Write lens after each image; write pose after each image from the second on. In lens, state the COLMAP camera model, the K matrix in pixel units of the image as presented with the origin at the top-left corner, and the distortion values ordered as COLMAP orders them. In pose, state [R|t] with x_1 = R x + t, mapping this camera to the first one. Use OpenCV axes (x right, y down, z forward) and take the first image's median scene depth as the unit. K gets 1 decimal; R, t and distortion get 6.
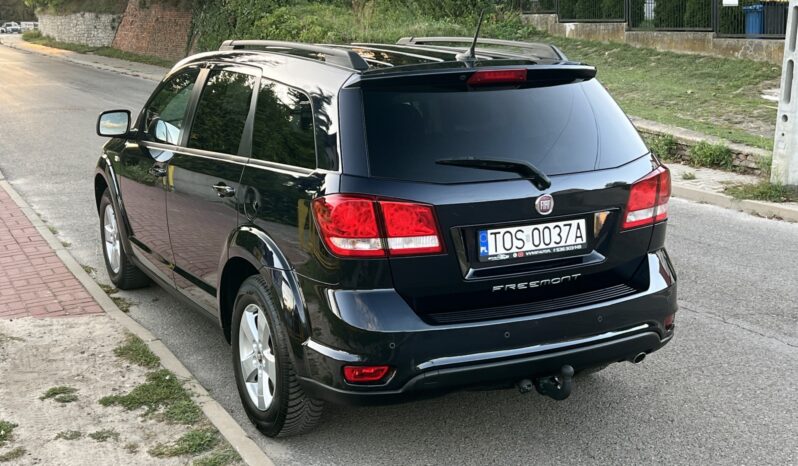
lens RADIAL K [[978.9, 0, 399.0], [0, 978.9, 233.0], [0, 0, 1]] dist [0.095580, -0.029375]
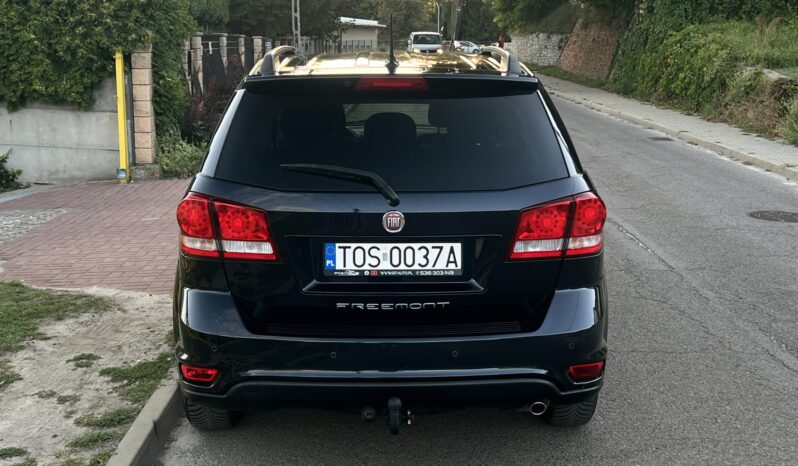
lens RADIAL K [[978.9, 0, 399.0], [0, 978.9, 233.0], [0, 0, 1]] dist [0.095580, -0.029375]
pose [[0.908801, 0.091051, -0.407174, 0.523761], [-0.098735, 0.995111, 0.002150, -0.020554], [0.405379, 0.038248, 0.913348, 0.154355]]
